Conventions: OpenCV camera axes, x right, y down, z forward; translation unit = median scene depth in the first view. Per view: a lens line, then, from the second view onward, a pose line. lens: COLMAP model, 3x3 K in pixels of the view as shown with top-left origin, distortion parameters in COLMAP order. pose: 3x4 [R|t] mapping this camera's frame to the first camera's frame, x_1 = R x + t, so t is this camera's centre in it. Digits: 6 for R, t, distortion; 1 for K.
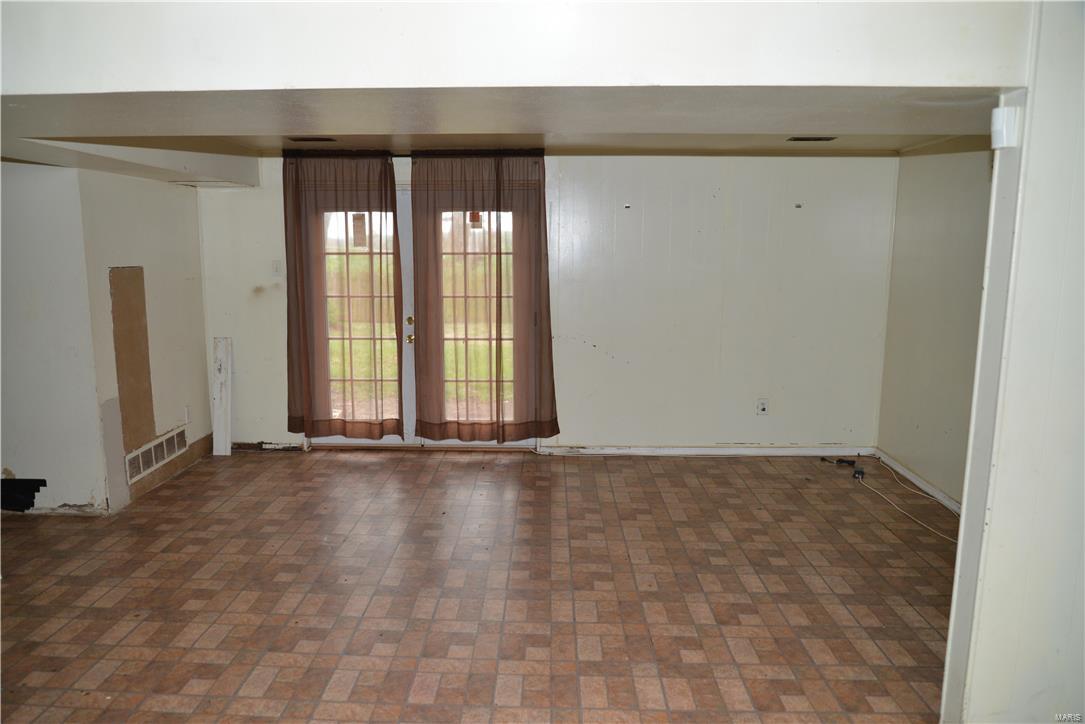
lens RADIAL K [[744.7, 0, 543.9], [0, 744.7, 359.7], [0, 0, 1]] dist [-0.000367, 0.000829]
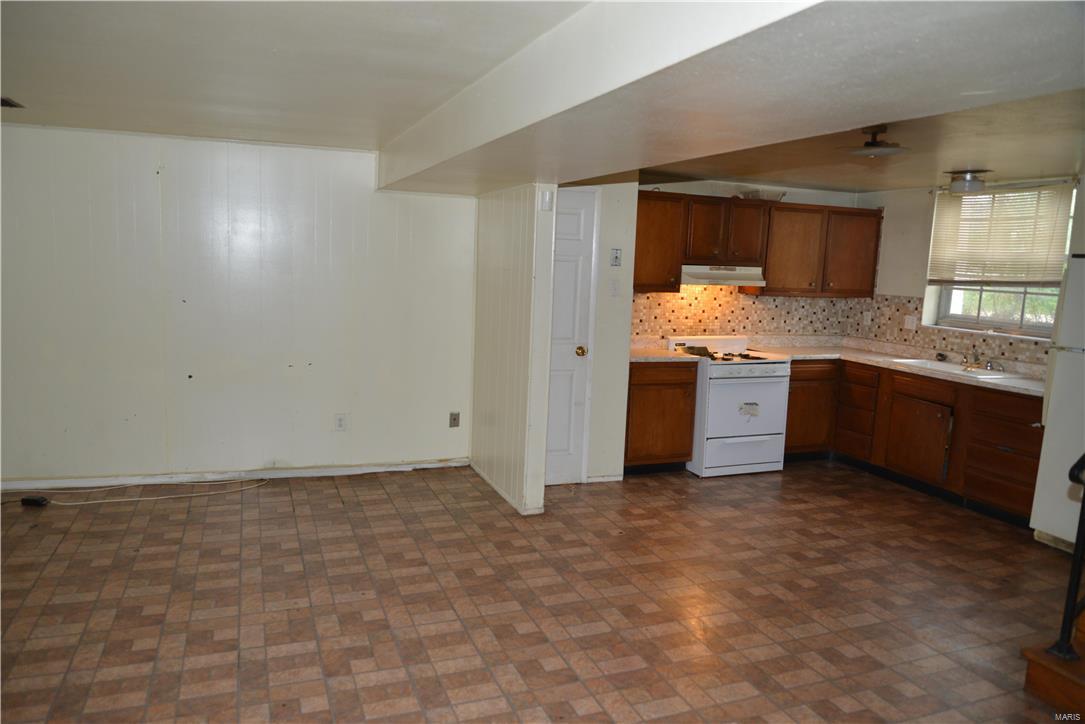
lens RADIAL K [[744.7, 0, 545.0], [0, 744.7, 364.6], [0, 0, 1]] dist [-0.000367, 0.000829]
pose [[-0.388432, -0.140976, 0.910630, -0.774754], [0.098669, 0.976183, 0.193212, -0.149093], [-0.916179, 0.164901, -0.365271, 1.068308]]
